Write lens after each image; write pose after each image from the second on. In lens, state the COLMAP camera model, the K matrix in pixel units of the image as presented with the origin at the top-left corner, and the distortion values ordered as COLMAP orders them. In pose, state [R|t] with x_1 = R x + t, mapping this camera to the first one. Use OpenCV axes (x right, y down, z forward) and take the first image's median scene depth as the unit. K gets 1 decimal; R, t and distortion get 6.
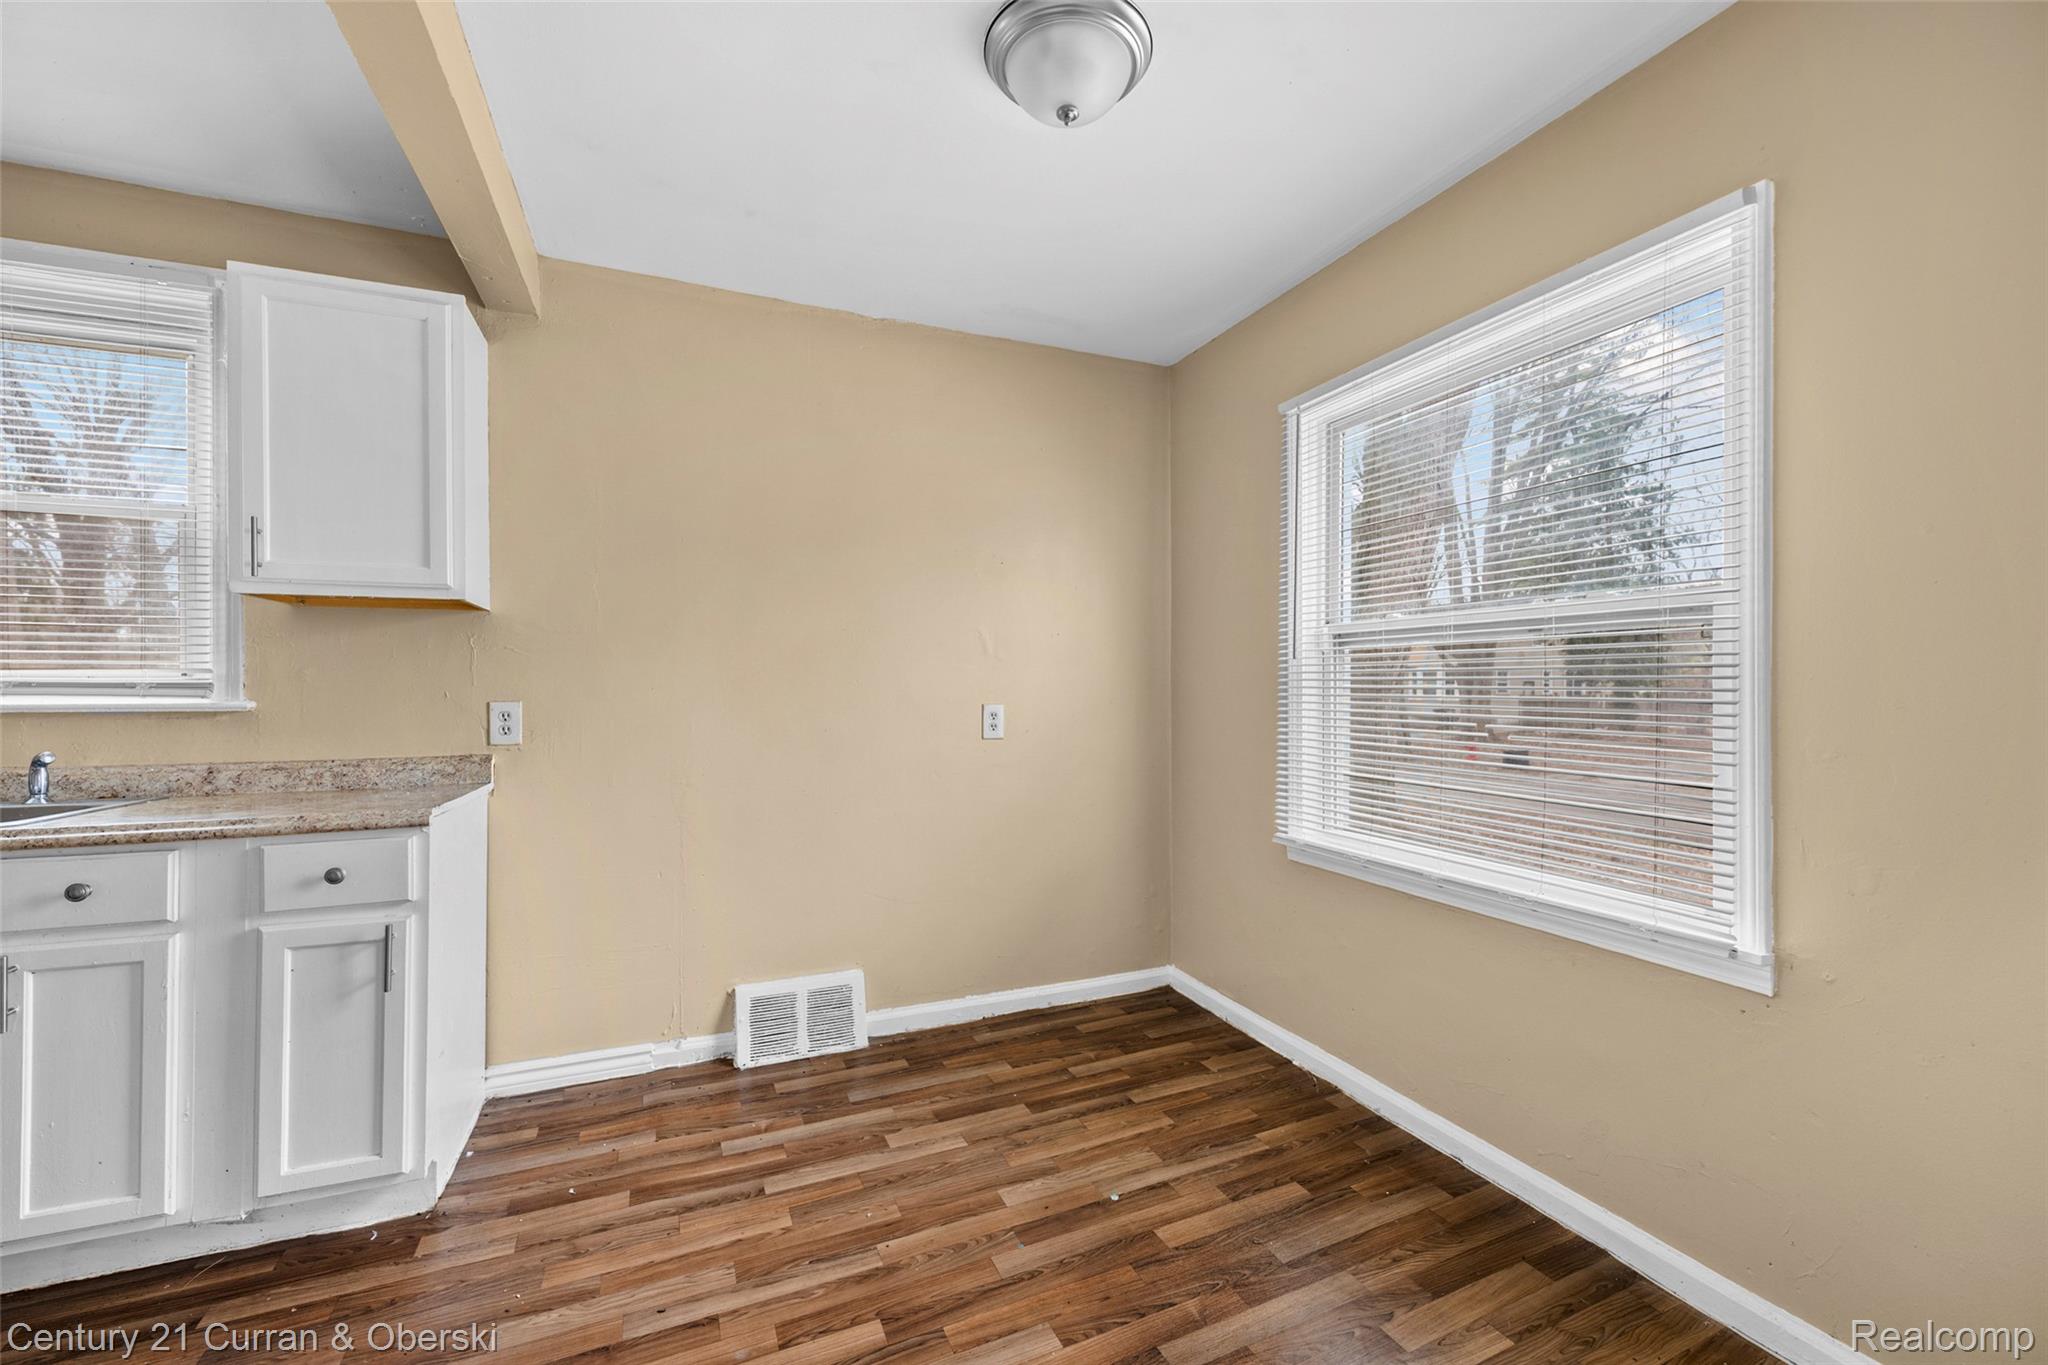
lens RADIAL K [[821.3, 0, 1017.8], [0, 821.3, 686.9], [0, 0, 1]] dist [-0.001323, 0.000176]
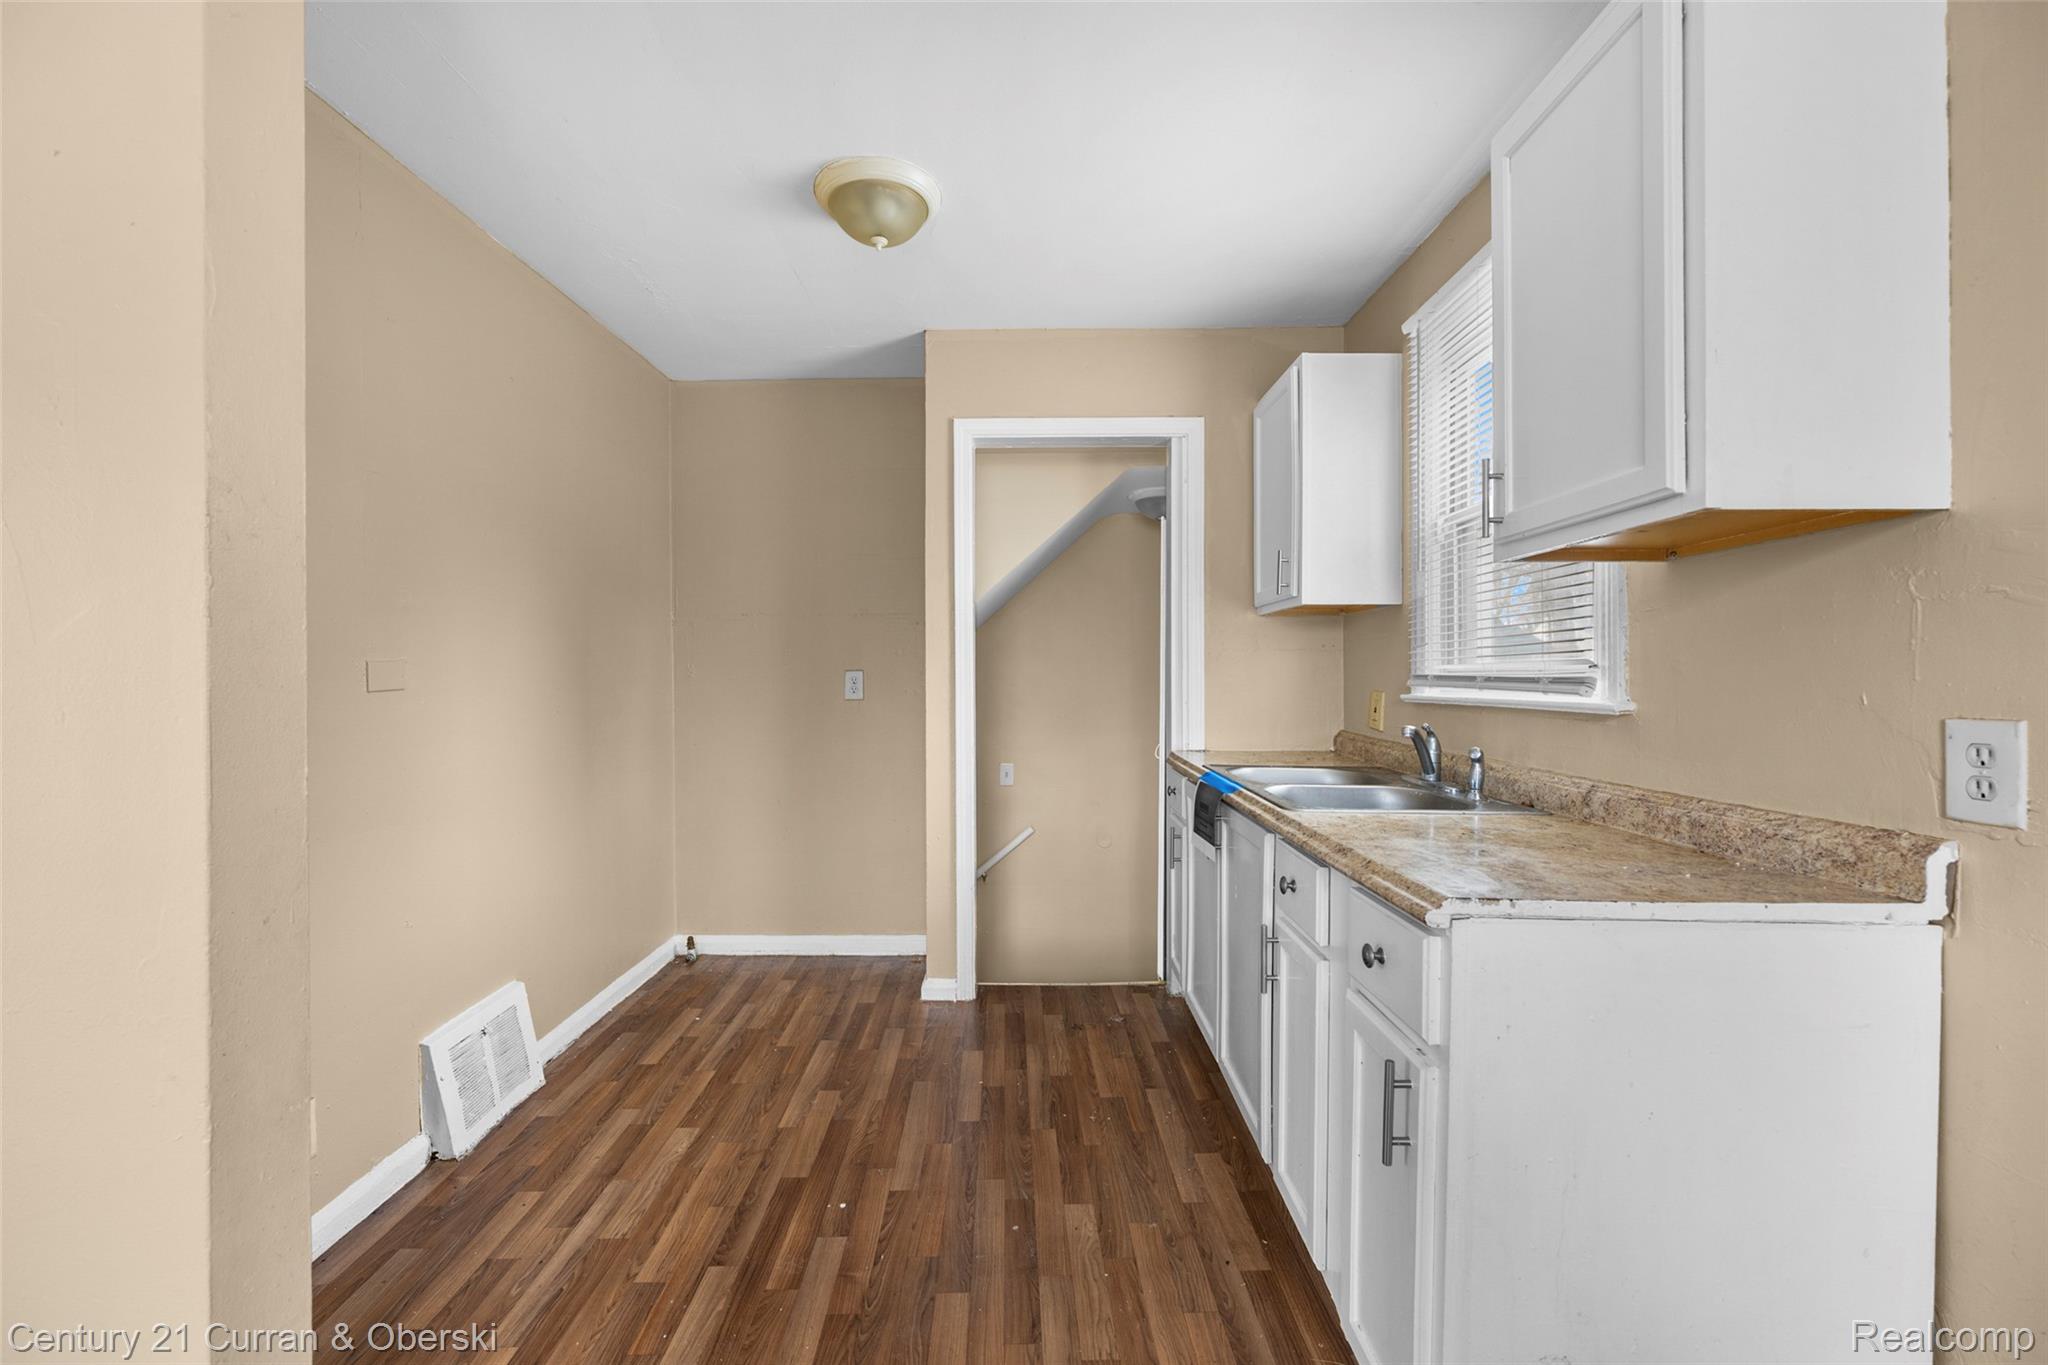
lens RADIAL K [[821.3, 0, 1025.4], [0, 821.3, 679.5], [0, 0, 1]] dist [-0.001323, 0.000176]
pose [[-0.385627, 0.003950, -0.922646, -0.061425], [0.005580, 0.999983, 0.001949, -0.007038], [0.922638, -0.004396, -0.385643, 0.827861]]
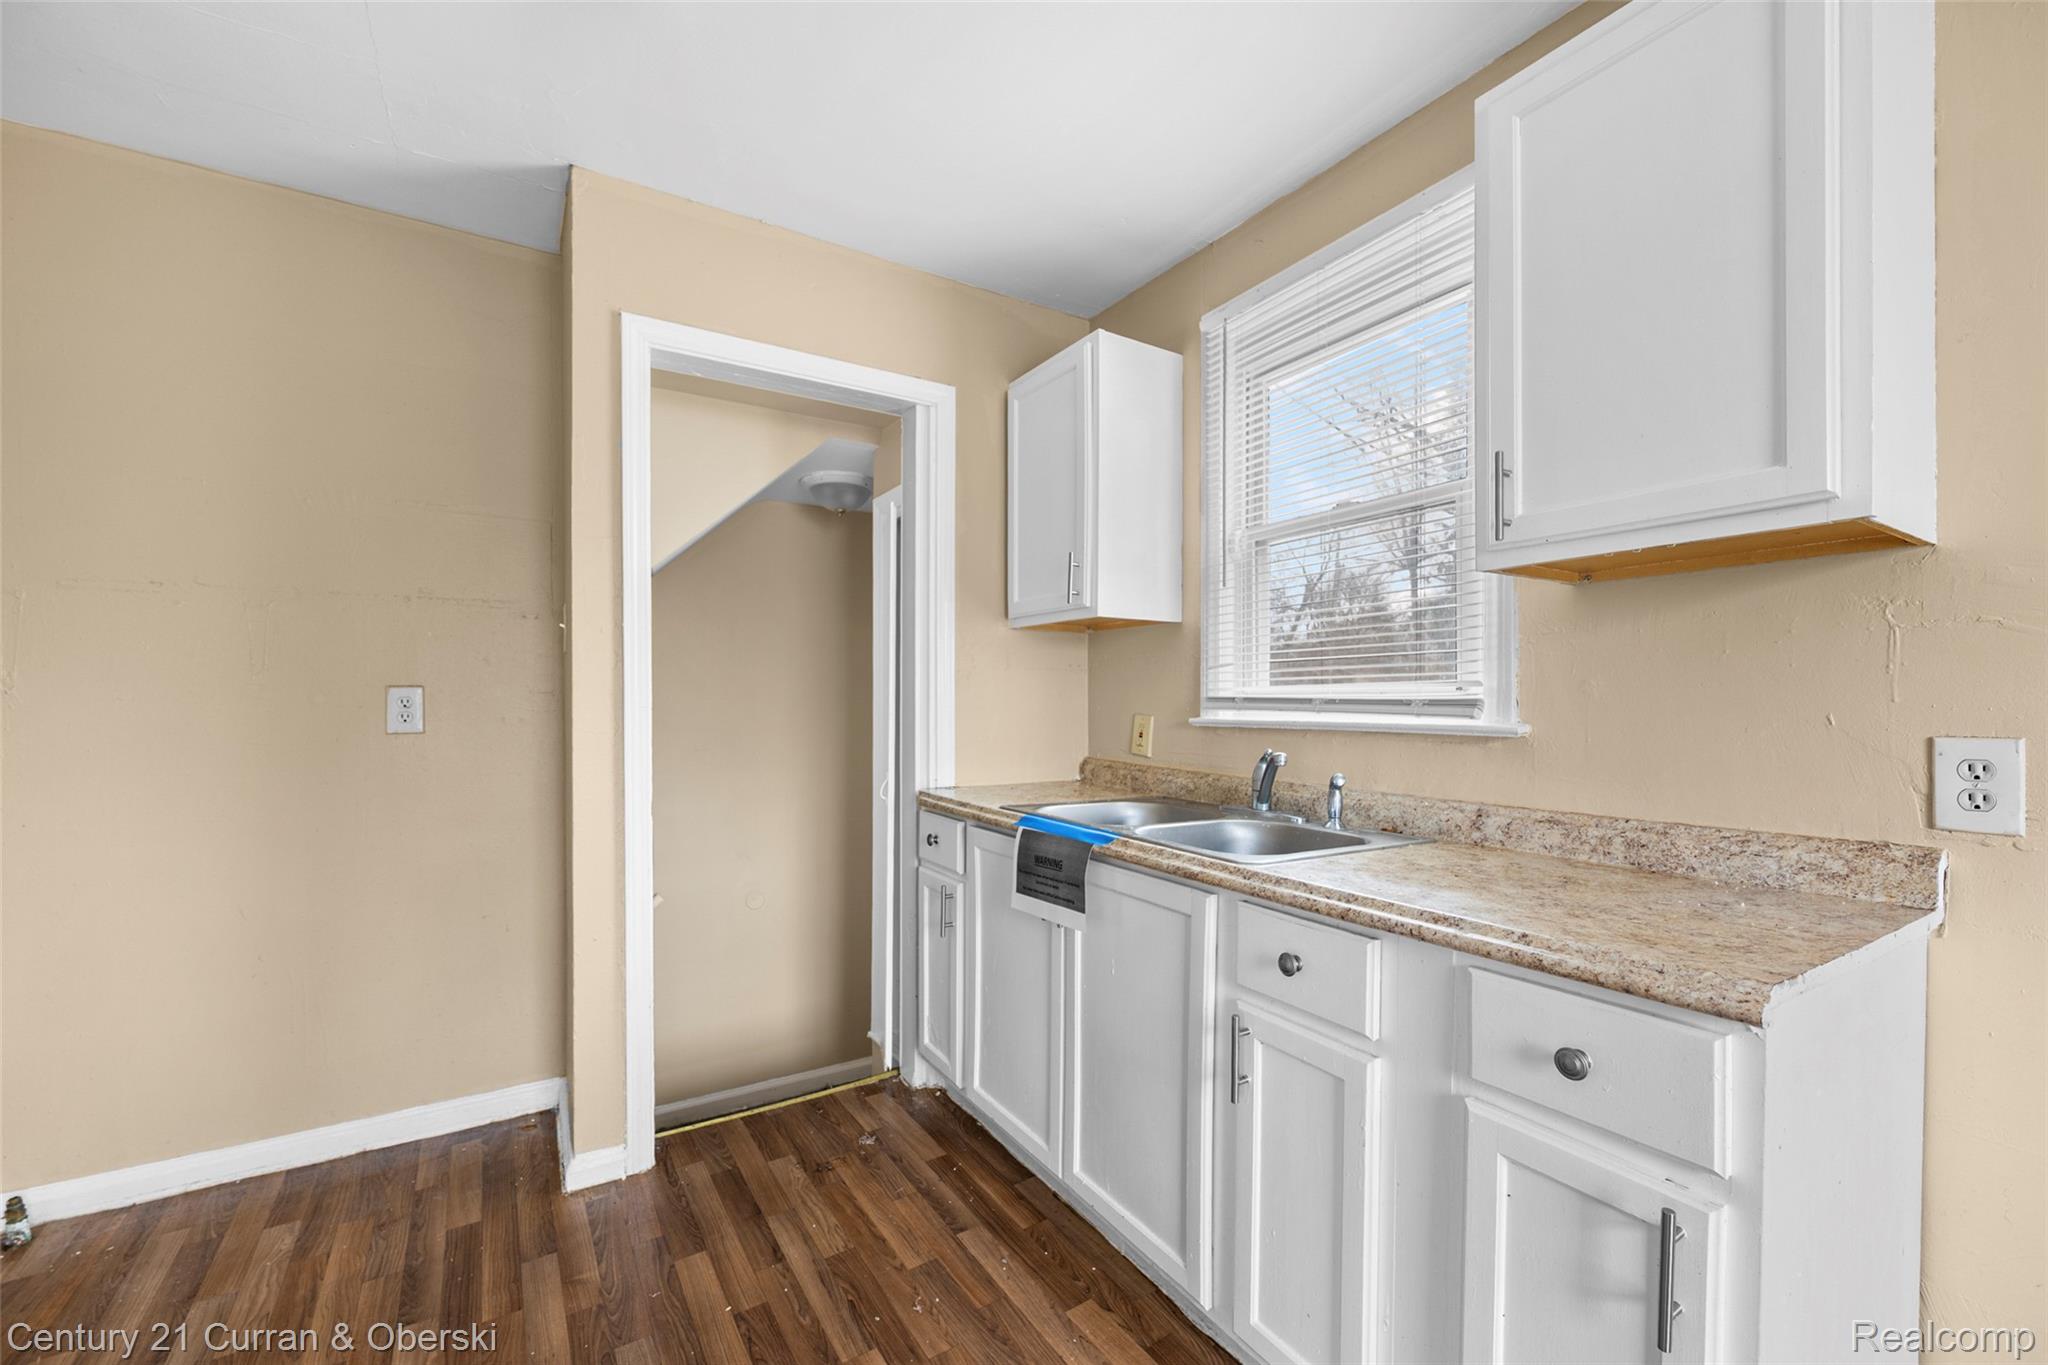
lens RADIAL K [[821.3, 0, 1032.8], [0, 821.3, 707.1], [0, 0, 1]] dist [-0.001323, 0.000176]
pose [[0.169801, 0.008400, -0.985443, -0.306637], [0.002168, 0.999958, 0.008897, -0.005048], [0.985476, -0.003647, 0.169776, 0.470151]]
